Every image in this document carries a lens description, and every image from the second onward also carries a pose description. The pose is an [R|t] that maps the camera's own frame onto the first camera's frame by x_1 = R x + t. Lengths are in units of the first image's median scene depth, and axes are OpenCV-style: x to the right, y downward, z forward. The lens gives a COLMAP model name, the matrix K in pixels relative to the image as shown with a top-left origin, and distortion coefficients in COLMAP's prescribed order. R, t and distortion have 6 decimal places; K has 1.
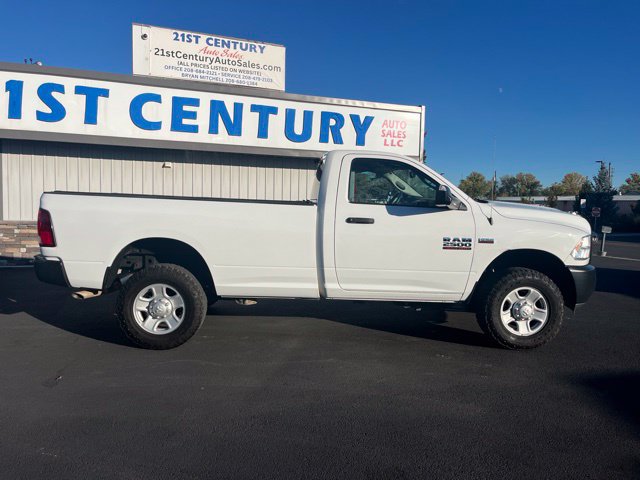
lens RADIAL K [[485.8, 0, 315.1], [0, 485.8, 235.4], [0, 0, 1]] dist [0.065572, -0.084664]
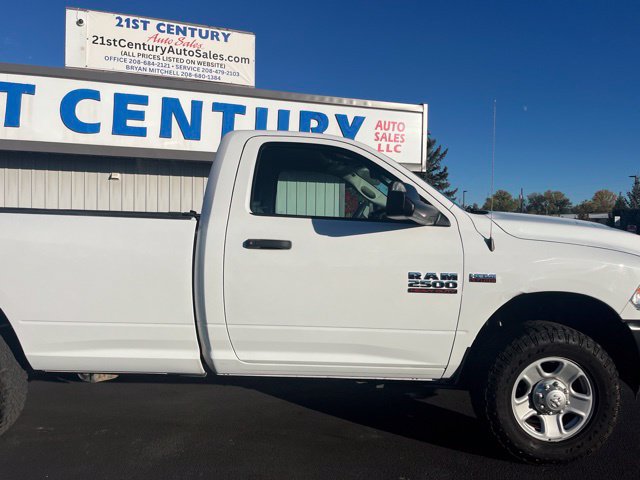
lens RADIAL K [[485.8, 0, 316.6], [0, 485.8, 234.7], [0, 0, 1]] dist [0.065572, -0.084664]
pose [[0.998879, -0.006179, -0.046929, 0.087919], [0.004192, 0.999096, -0.042311, -0.008140], [0.047148, 0.042066, 0.998002, 0.199102]]
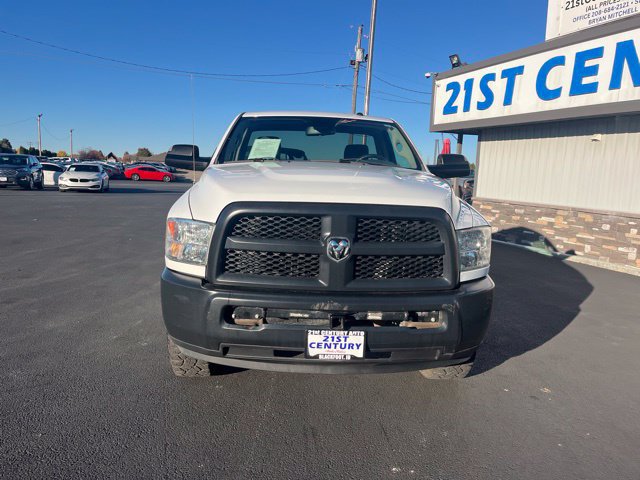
lens RADIAL K [[485.8, 0, 315.4], [0, 485.8, 239.8], [0, 0, 1]] dist [0.065572, -0.084664]
pose [[0.022106, 0.118743, -0.992679, 0.562463], [-0.094535, 0.988721, 0.116165, -0.027930], [0.995276, 0.091275, 0.033082, 0.566495]]
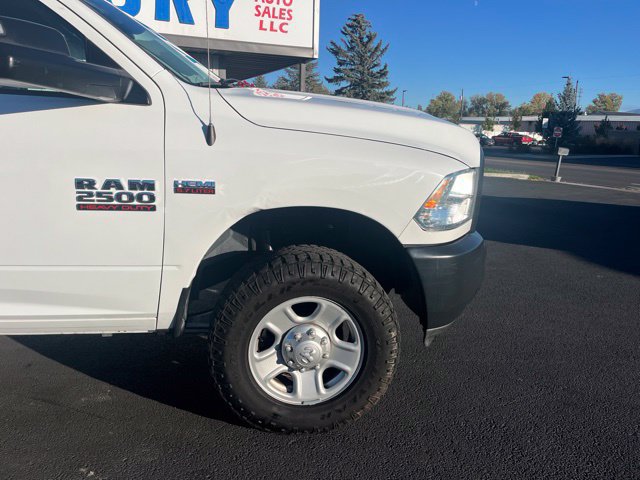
lens RADIAL K [[485.8, 0, 317.6], [0, 485.8, 237.3], [0, 0, 1]] dist [0.065572, -0.084664]
pose [[0.997788, -0.011211, 0.065520, 0.205597], [0.000485, 0.986875, 0.161483, -0.005577], [-0.066471, -0.161094, 0.984698, 0.300861]]
